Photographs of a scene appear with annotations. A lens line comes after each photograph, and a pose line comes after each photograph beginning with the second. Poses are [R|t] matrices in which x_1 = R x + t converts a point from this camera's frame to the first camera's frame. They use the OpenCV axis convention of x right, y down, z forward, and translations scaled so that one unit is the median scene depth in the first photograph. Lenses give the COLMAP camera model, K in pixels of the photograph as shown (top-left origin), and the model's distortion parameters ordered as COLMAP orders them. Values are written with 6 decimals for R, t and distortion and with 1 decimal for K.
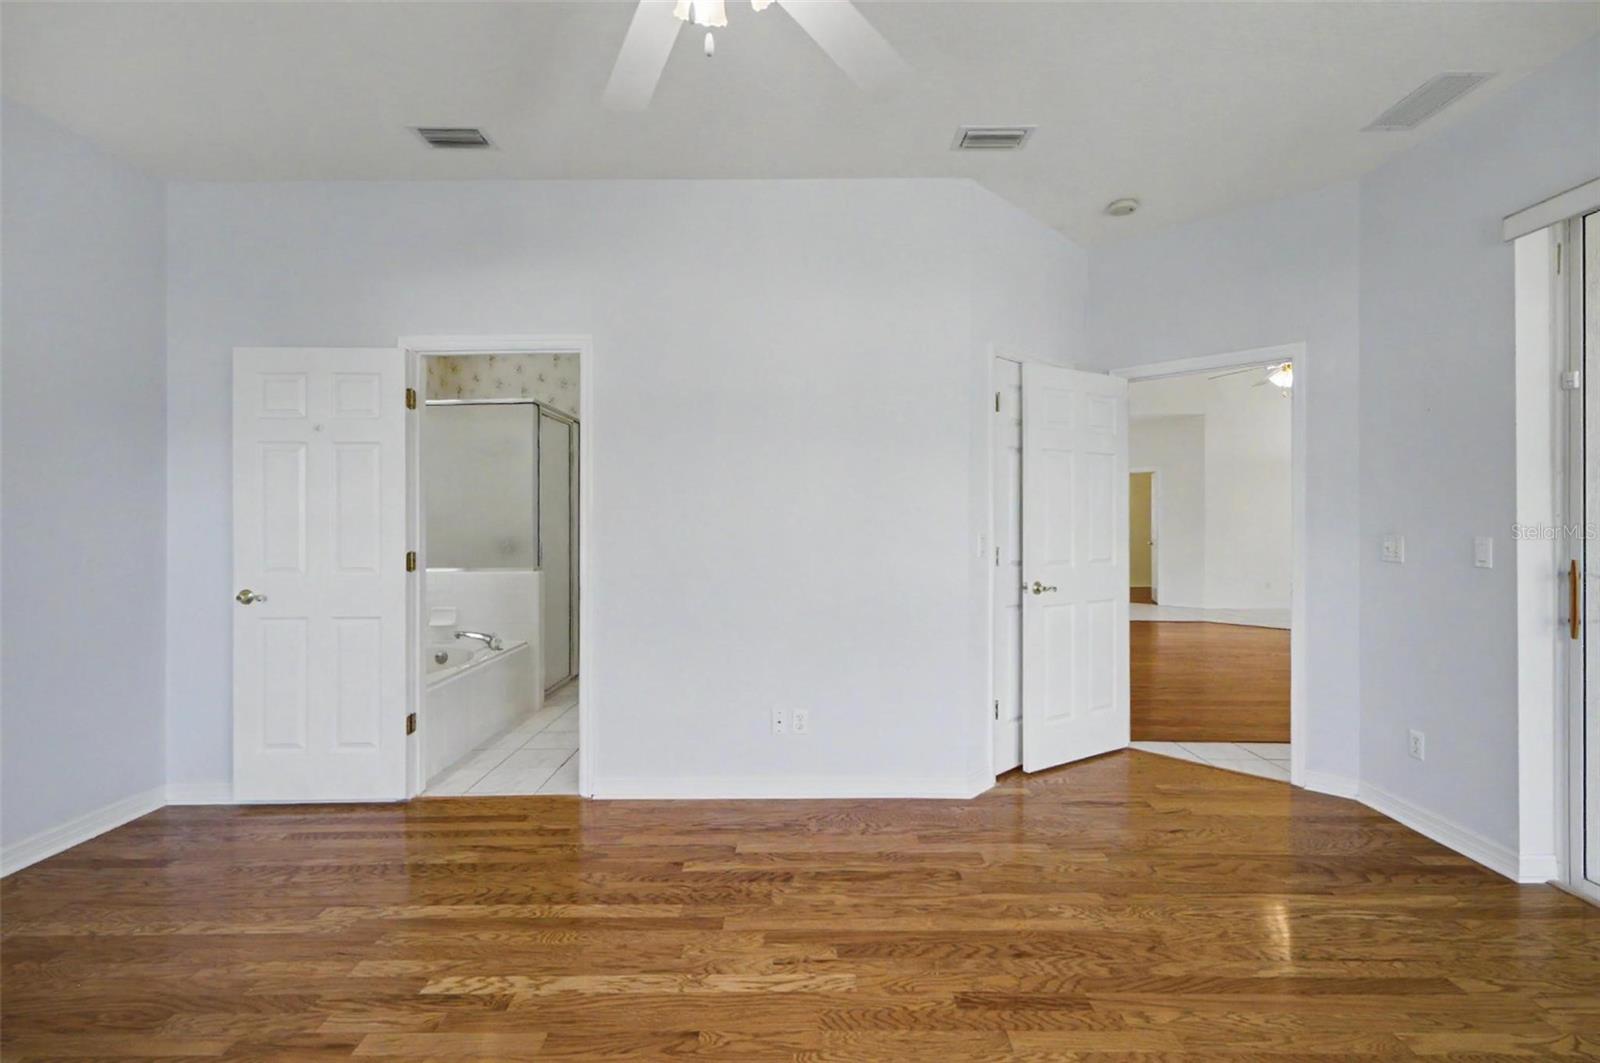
lens RADIAL K [[749.1, 0, 793.6], [0, 749.1, 525.5], [0, 0, 1]] dist [0.007037, -0.002736]
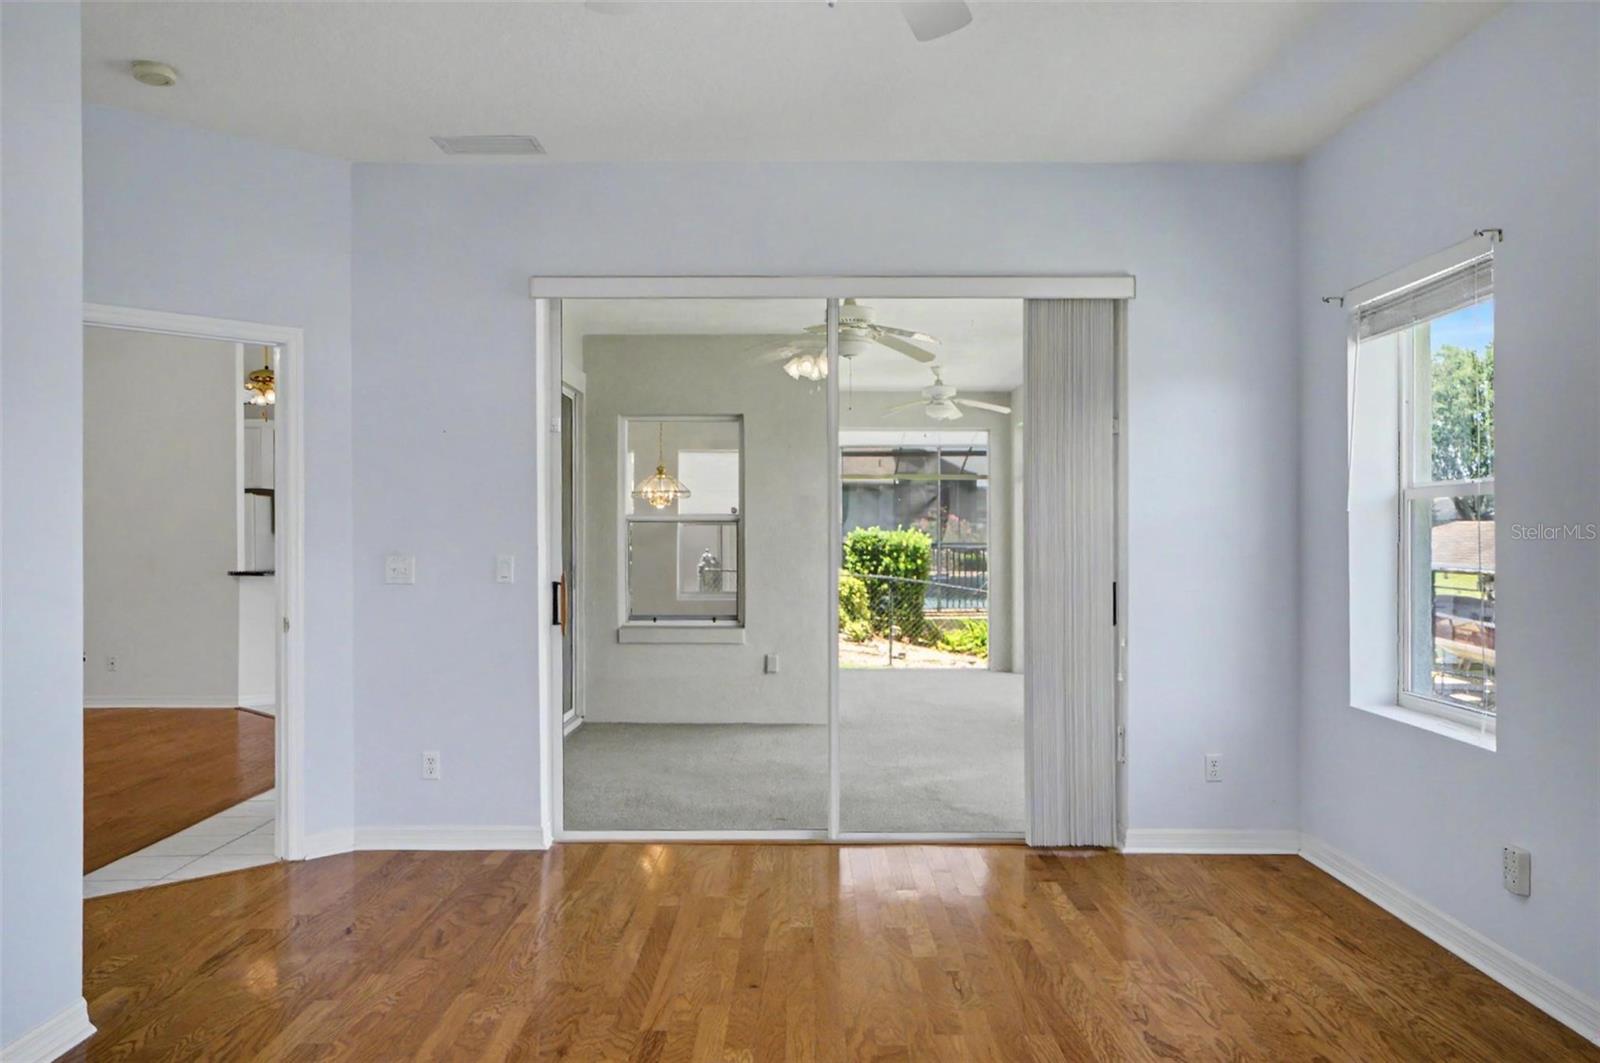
lens RADIAL K [[1165.8, 0, 806.1], [0, 1165.8, 535.0], [0, 0, 1]] dist [0.005653, -0.001268]
pose [[-0.007306, 0.002581, 0.999970, -0.762558], [0.008336, 0.999962, -0.002520, -0.005556], [-0.999939, 0.008318, -0.007327, 0.542801]]
